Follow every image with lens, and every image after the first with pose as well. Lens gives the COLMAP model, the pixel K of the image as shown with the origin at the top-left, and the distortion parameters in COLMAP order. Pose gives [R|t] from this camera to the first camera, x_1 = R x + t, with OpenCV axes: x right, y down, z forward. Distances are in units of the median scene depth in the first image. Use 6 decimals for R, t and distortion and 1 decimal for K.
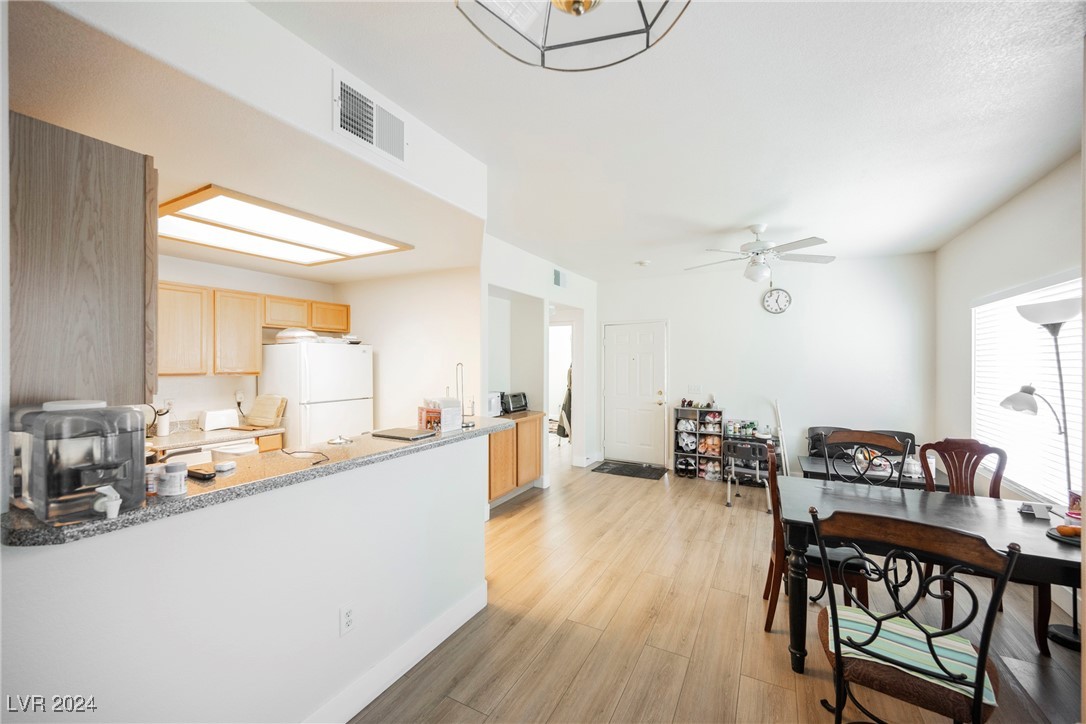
lens RADIAL K [[440.9, 0, 546.1], [0, 440.9, 361.7], [0, 0, 1]] dist [-0.001887, 0.000133]
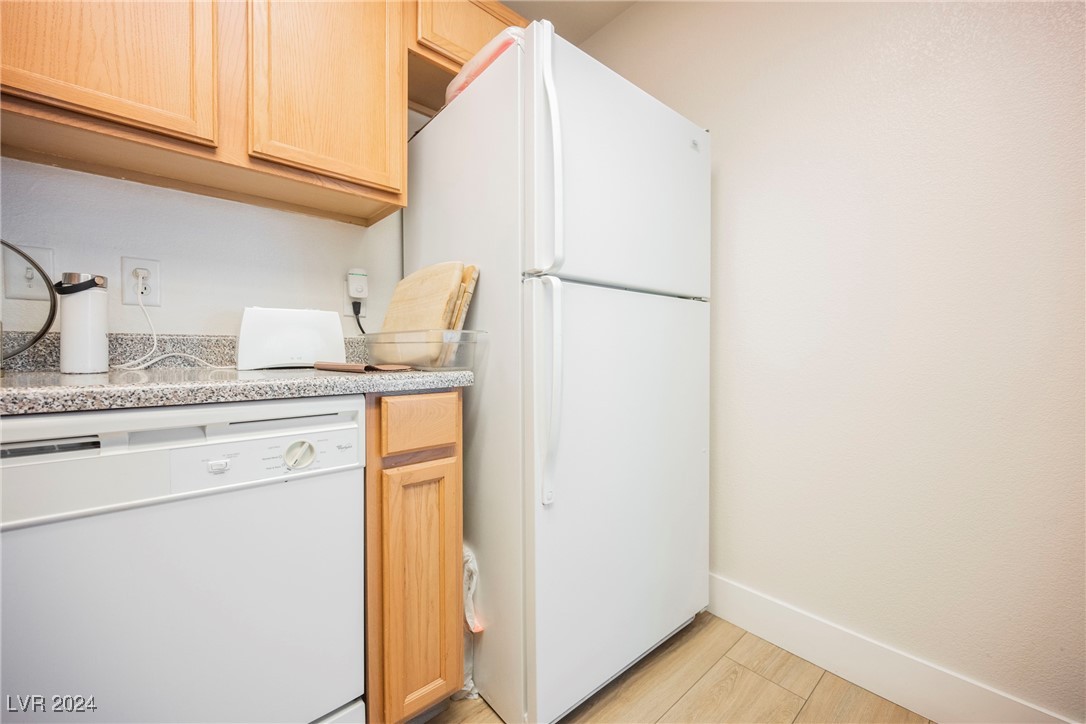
lens RADIAL K [[426.2, 0, 544.9], [0, 426.2, 363.7], [0, 0, 1]] dist [-0.000439, -0.000019]
pose [[0.938717, 0.013144, -0.344438, -0.463133], [-0.004250, 0.999638, 0.026564, 0.140091], [0.344662, -0.023472, 0.938433, 0.773078]]
